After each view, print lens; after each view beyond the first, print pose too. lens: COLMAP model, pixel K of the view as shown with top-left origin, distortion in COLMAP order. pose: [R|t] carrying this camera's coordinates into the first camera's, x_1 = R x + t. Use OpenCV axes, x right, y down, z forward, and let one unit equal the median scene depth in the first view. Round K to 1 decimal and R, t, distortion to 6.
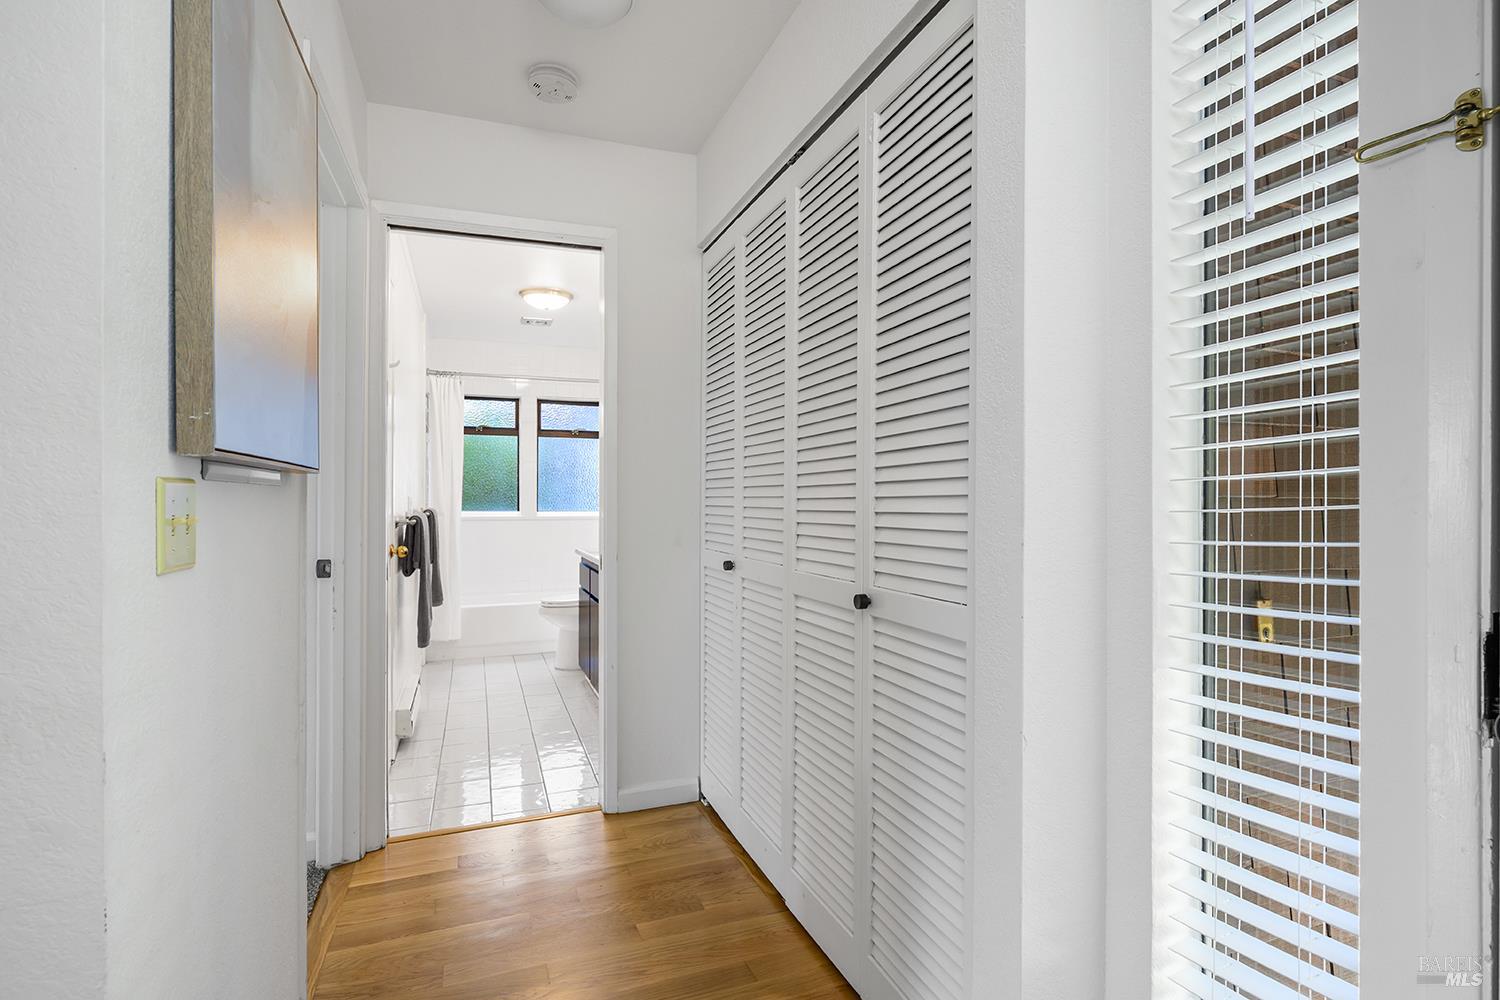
lens RADIAL K [[728.0, 0, 747.5], [0, 728.0, 502.7], [0, 0, 1]] dist [-0.001593, 0.000121]
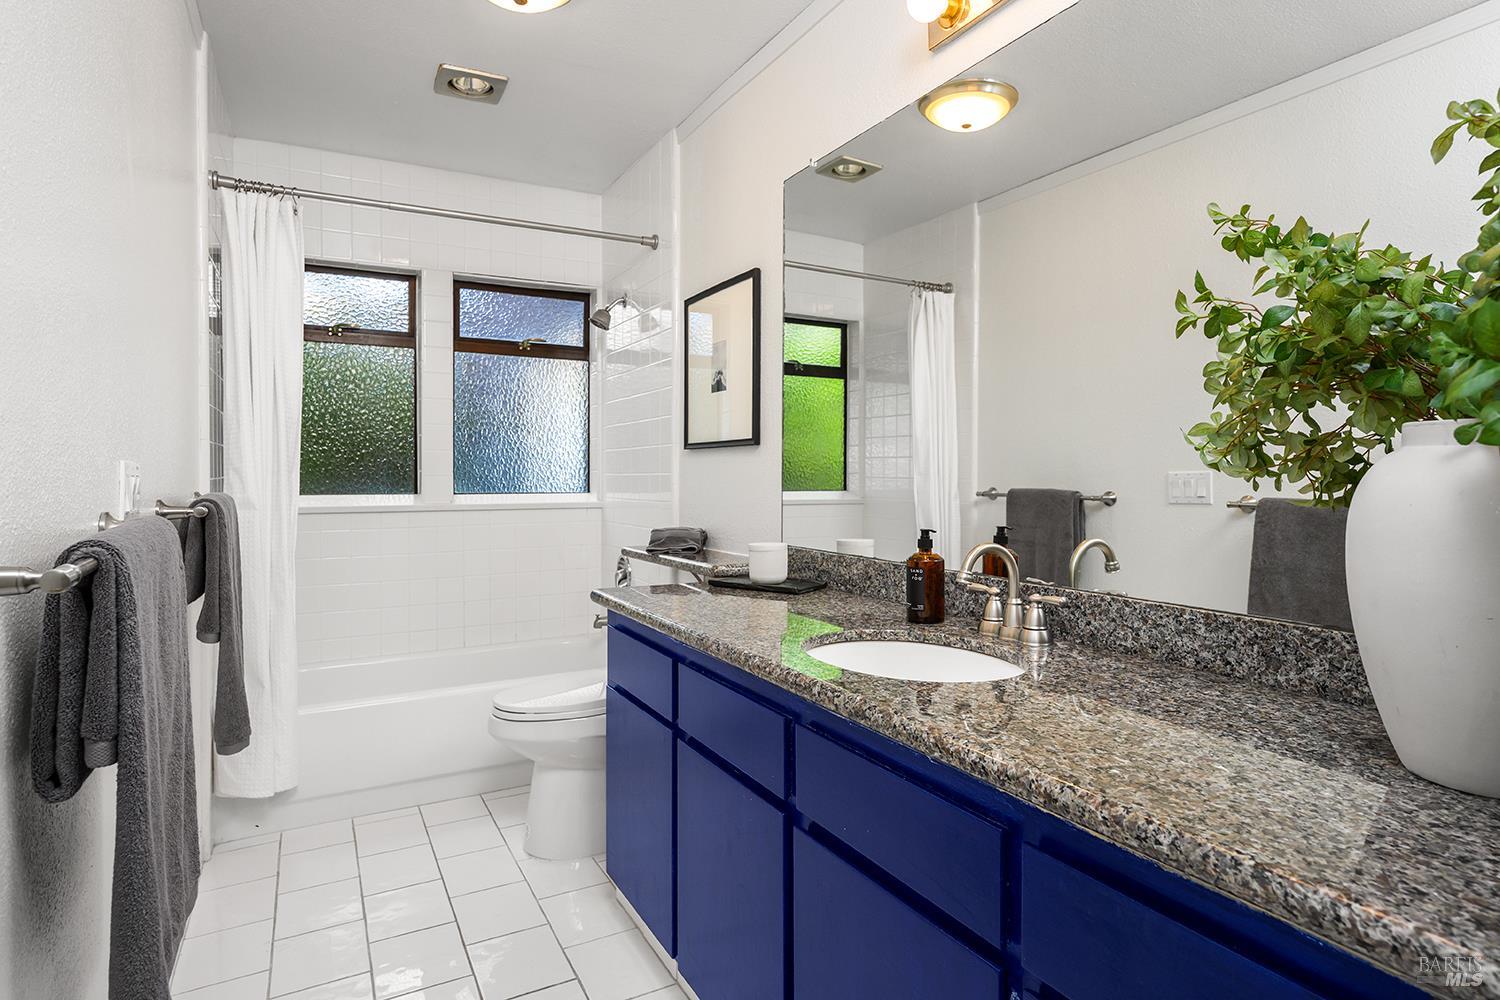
lens RADIAL K [[805.4, 0, 753.0], [0, 805.4, 491.3], [0, 0, 1]] dist [0.003929, 0.000661]
pose [[0.989719, 0.005002, 0.142940, -0.159142], [-0.007460, 0.999833, 0.016668, -0.001261], [-0.142833, -0.017563, 0.989591, 0.398414]]
